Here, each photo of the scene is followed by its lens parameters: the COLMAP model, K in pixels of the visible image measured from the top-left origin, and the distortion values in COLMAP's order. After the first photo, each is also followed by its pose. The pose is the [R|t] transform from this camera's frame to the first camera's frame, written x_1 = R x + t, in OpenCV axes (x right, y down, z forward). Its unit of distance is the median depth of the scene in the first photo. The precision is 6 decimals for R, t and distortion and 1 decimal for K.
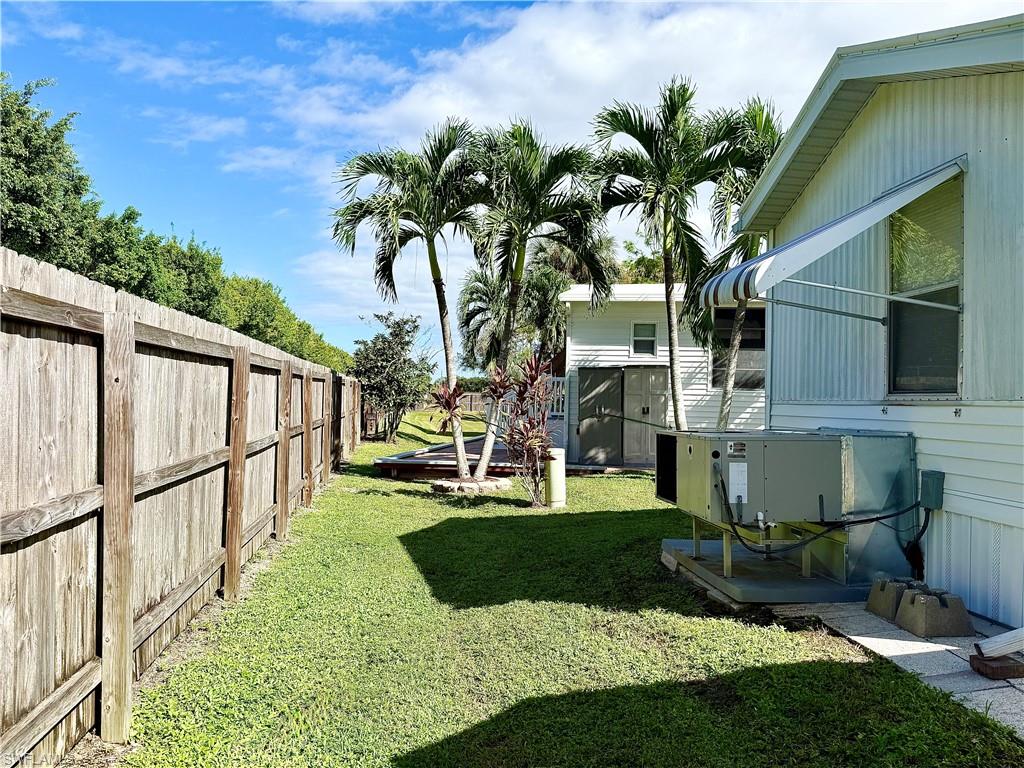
lens RADIAL K [[764.1, 0, 512.0], [0, 764.1, 384.0], [0, 0, 1]] dist [-0.000541, -0.003891]
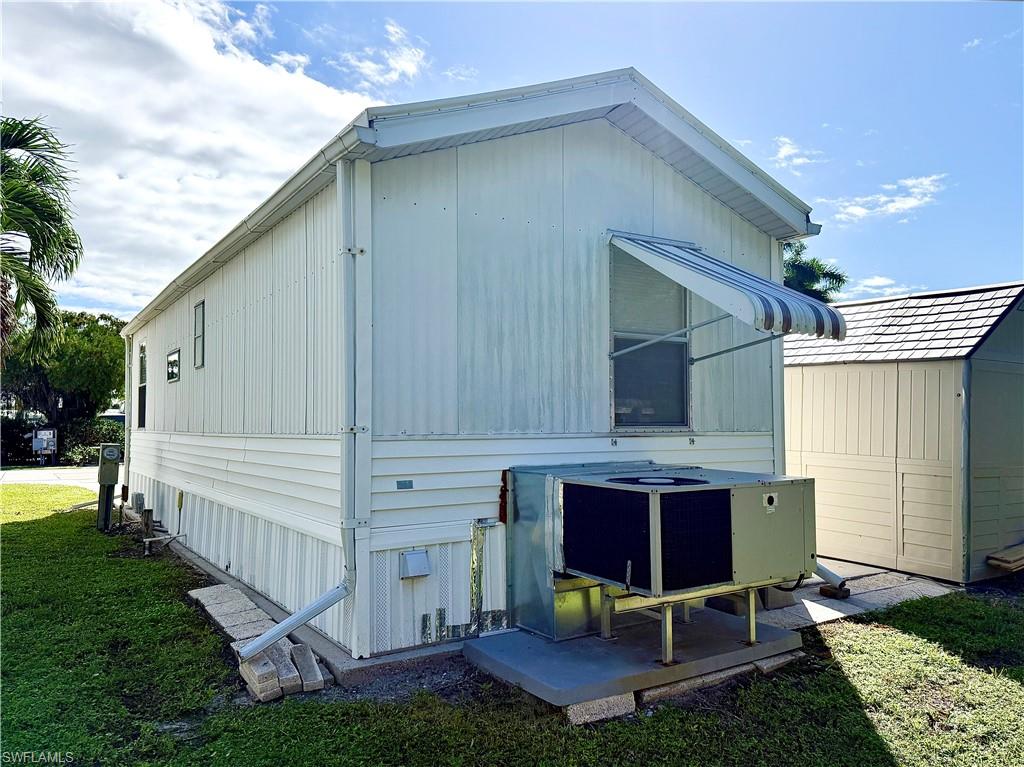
lens RADIAL K [[764.1, 0, 512.0], [0, 764.1, 383.5], [0, 0, 1]] dist [-0.000541, -0.003891]
pose [[-0.470284, 0.030733, 0.881980, -0.350538], [-0.025552, 0.998500, -0.048418, 0.009238], [-0.882145, -0.045307, -0.468793, 1.621434]]
